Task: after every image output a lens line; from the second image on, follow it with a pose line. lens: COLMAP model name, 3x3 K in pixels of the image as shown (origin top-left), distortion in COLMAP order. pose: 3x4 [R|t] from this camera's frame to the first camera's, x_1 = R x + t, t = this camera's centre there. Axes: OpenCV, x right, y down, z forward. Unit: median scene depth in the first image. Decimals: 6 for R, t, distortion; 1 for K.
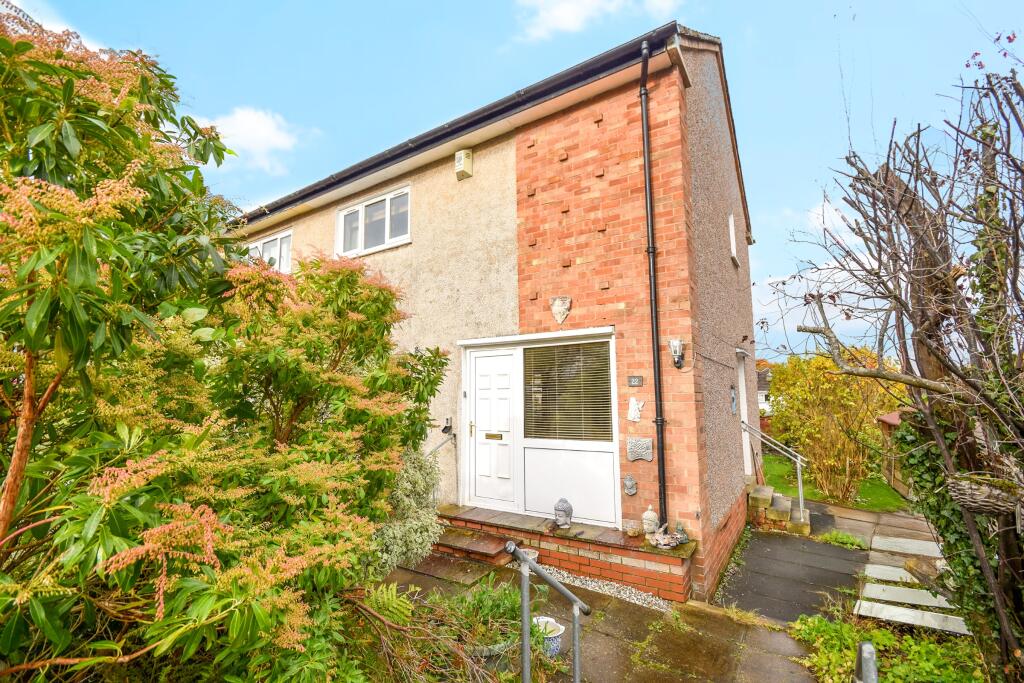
lens RADIAL K [[457.7, 0, 507.6], [0, 457.7, 348.6], [0, 0, 1]] dist [-0.023807, -0.000031]
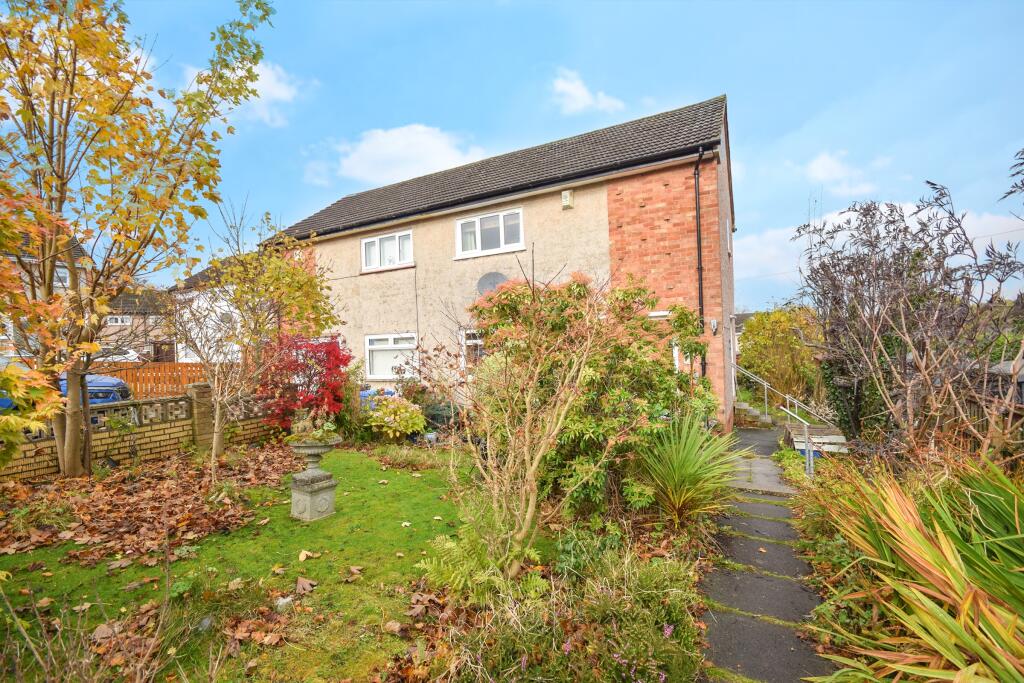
lens RADIAL K [[457.7, 0, 507.6], [0, 457.7, 348.6], [0, 0, 1]] dist [-0.023807, -0.000031]
pose [[0.995151, -0.031993, 0.093009, -0.534643], [0.020734, 0.992606, 0.119595, -0.118834], [-0.096147, -0.117087, 0.988457, -0.631546]]
